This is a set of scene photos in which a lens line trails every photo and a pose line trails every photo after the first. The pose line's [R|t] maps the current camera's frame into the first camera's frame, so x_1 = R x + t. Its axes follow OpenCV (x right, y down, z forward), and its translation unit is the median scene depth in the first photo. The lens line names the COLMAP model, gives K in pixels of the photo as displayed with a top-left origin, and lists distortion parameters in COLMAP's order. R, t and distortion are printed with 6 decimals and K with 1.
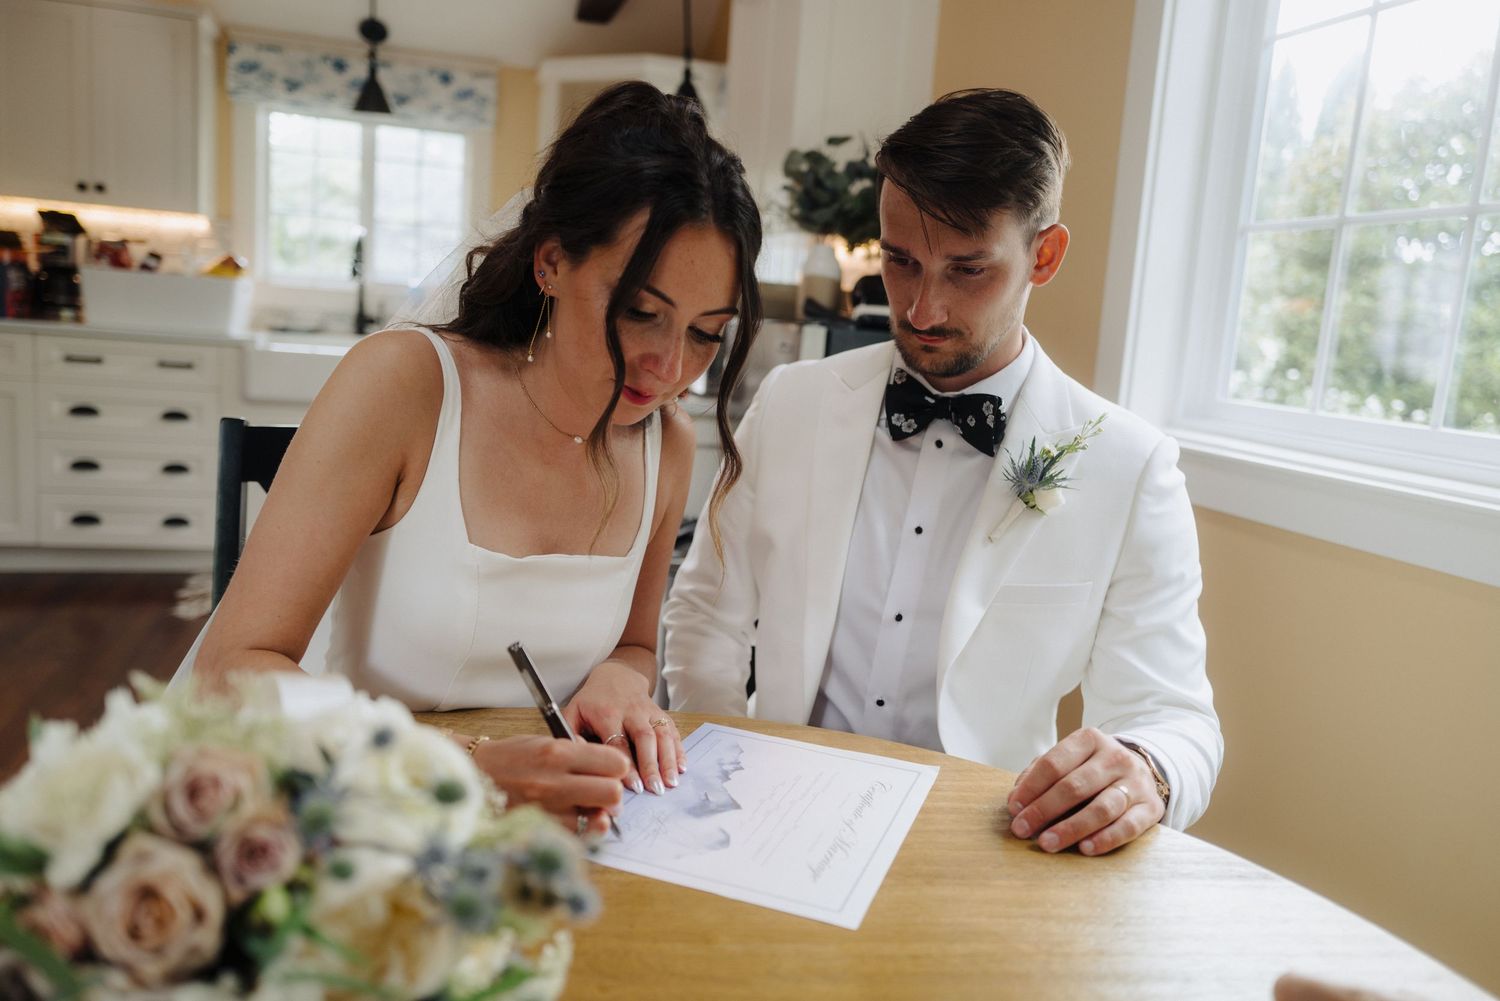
lens RADIAL K [[1162.4, 0, 750.0], [0, 1162.4, 500.5], [0, 0, 1]] dist [-0.052315, 0.044052]
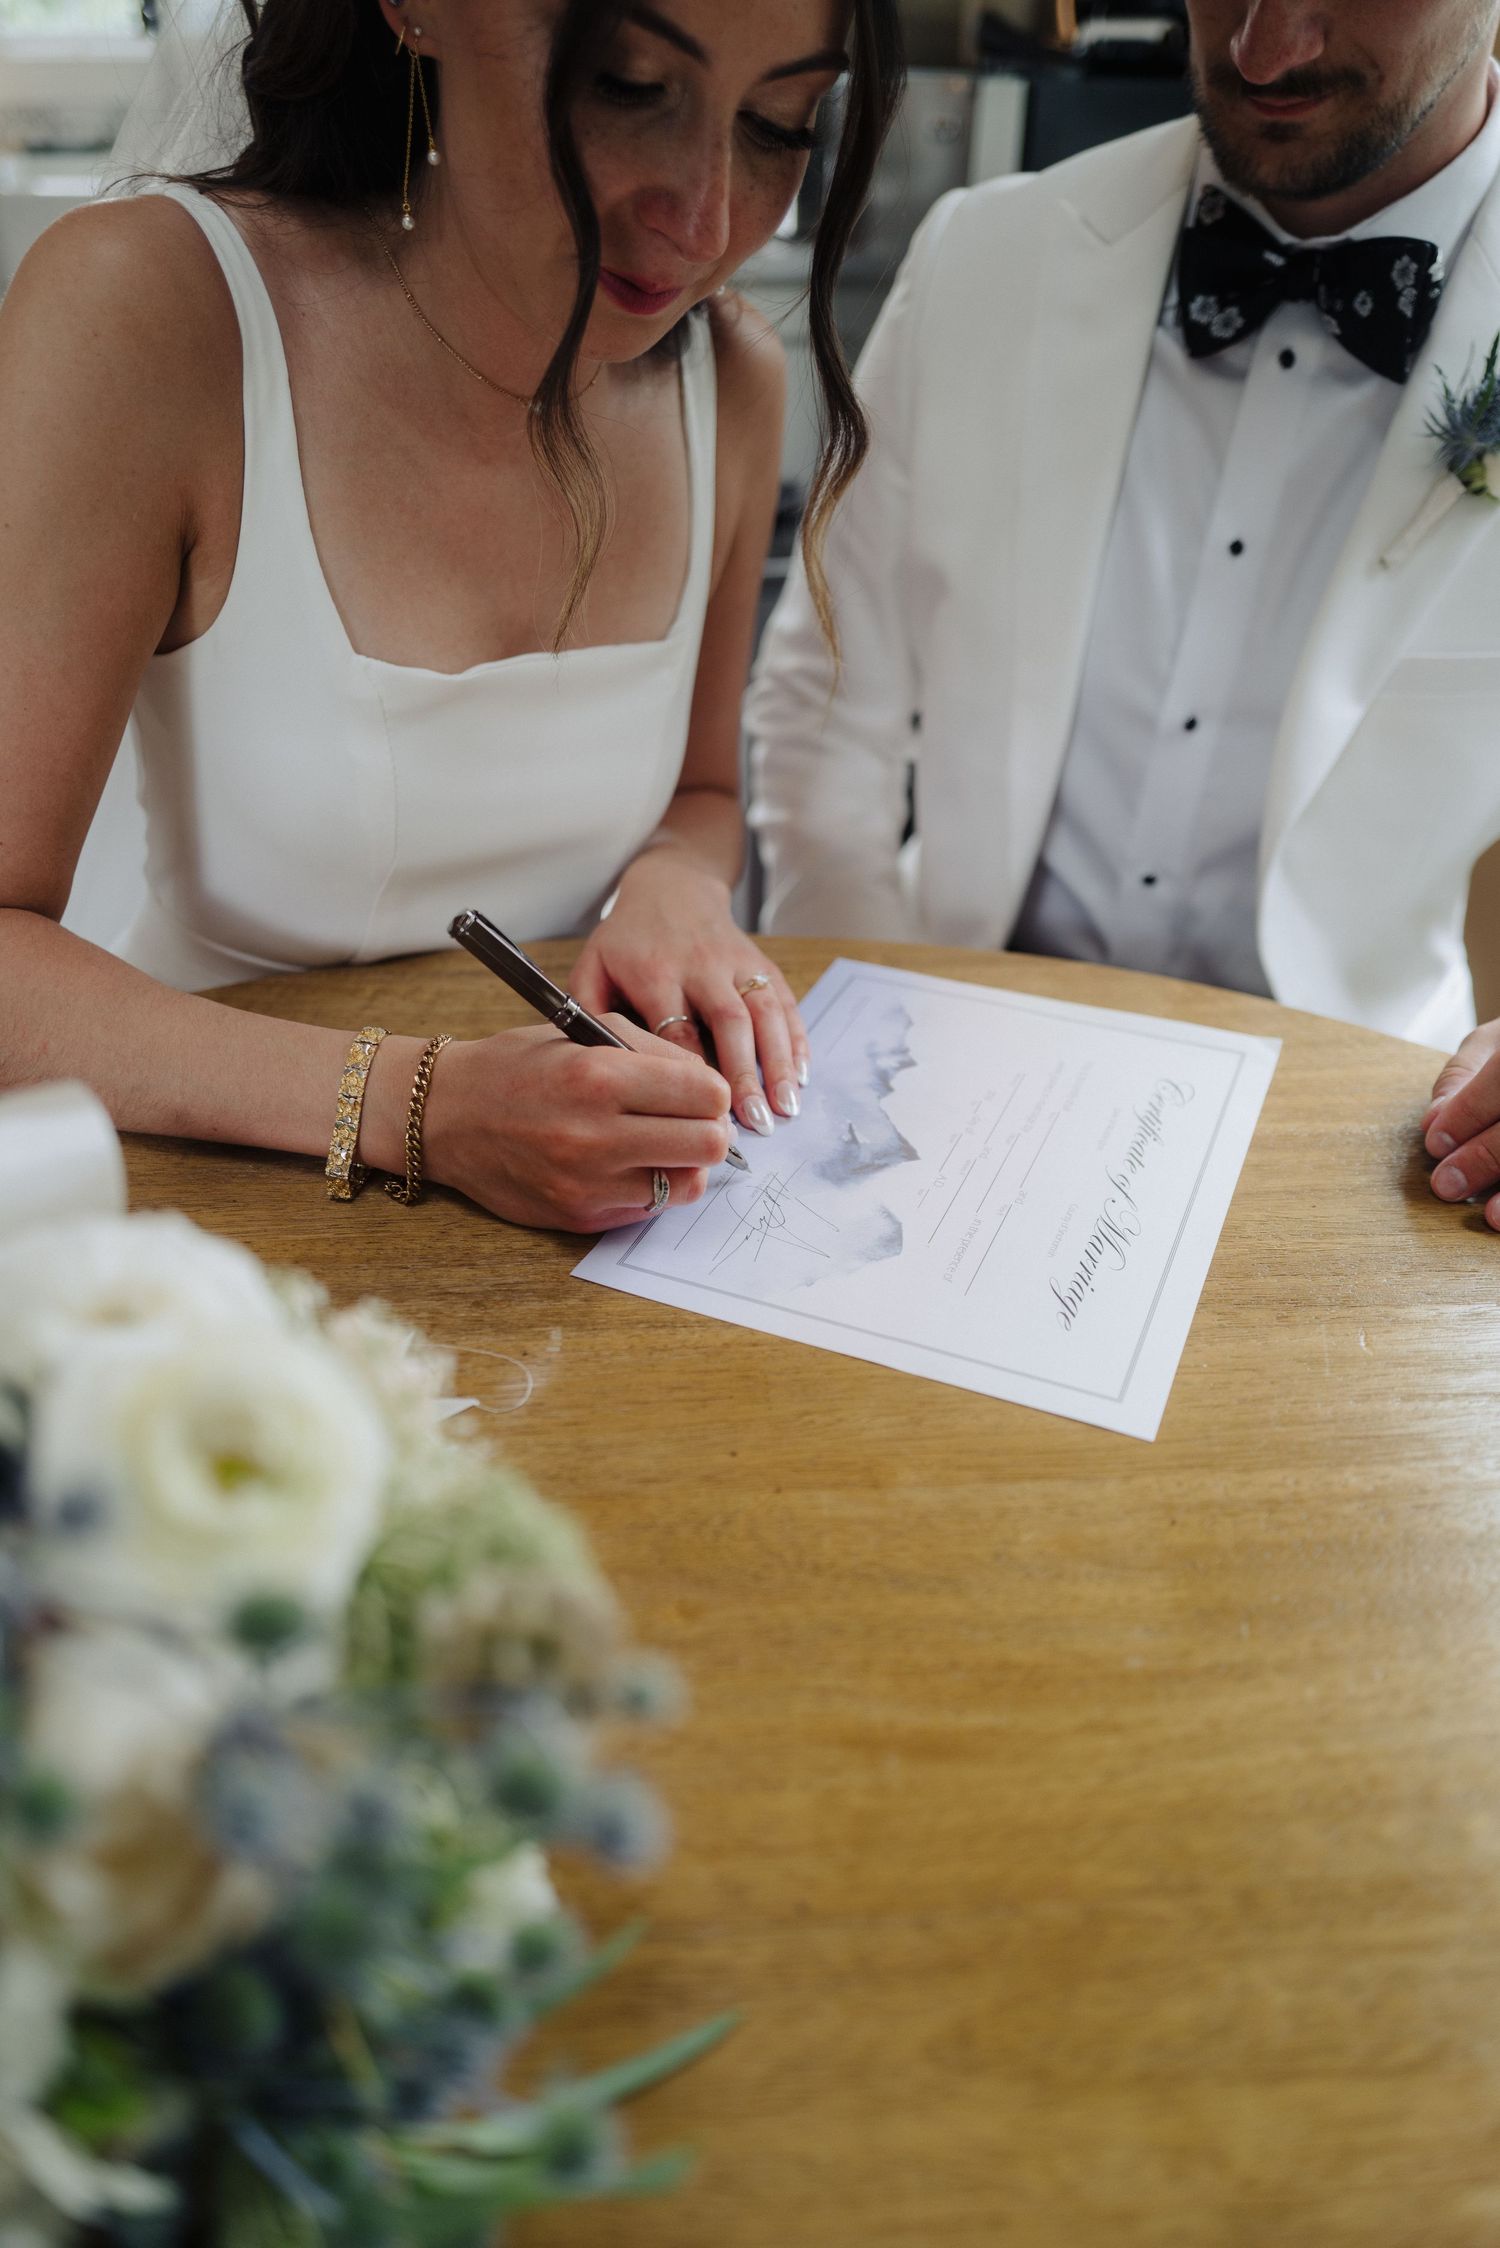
lens RADIAL K [[1742.0, 0, 785.4], [0, 1742.0, 1224.0], [0, 0, 1]] dist [-0.052315, 0.044052]
pose [[0.996660, -0.042917, -0.069477, -0.011140], [0.068521, 0.902336, 0.425551, -0.044735], [0.044428, -0.428891, 0.902263, 0.200390]]
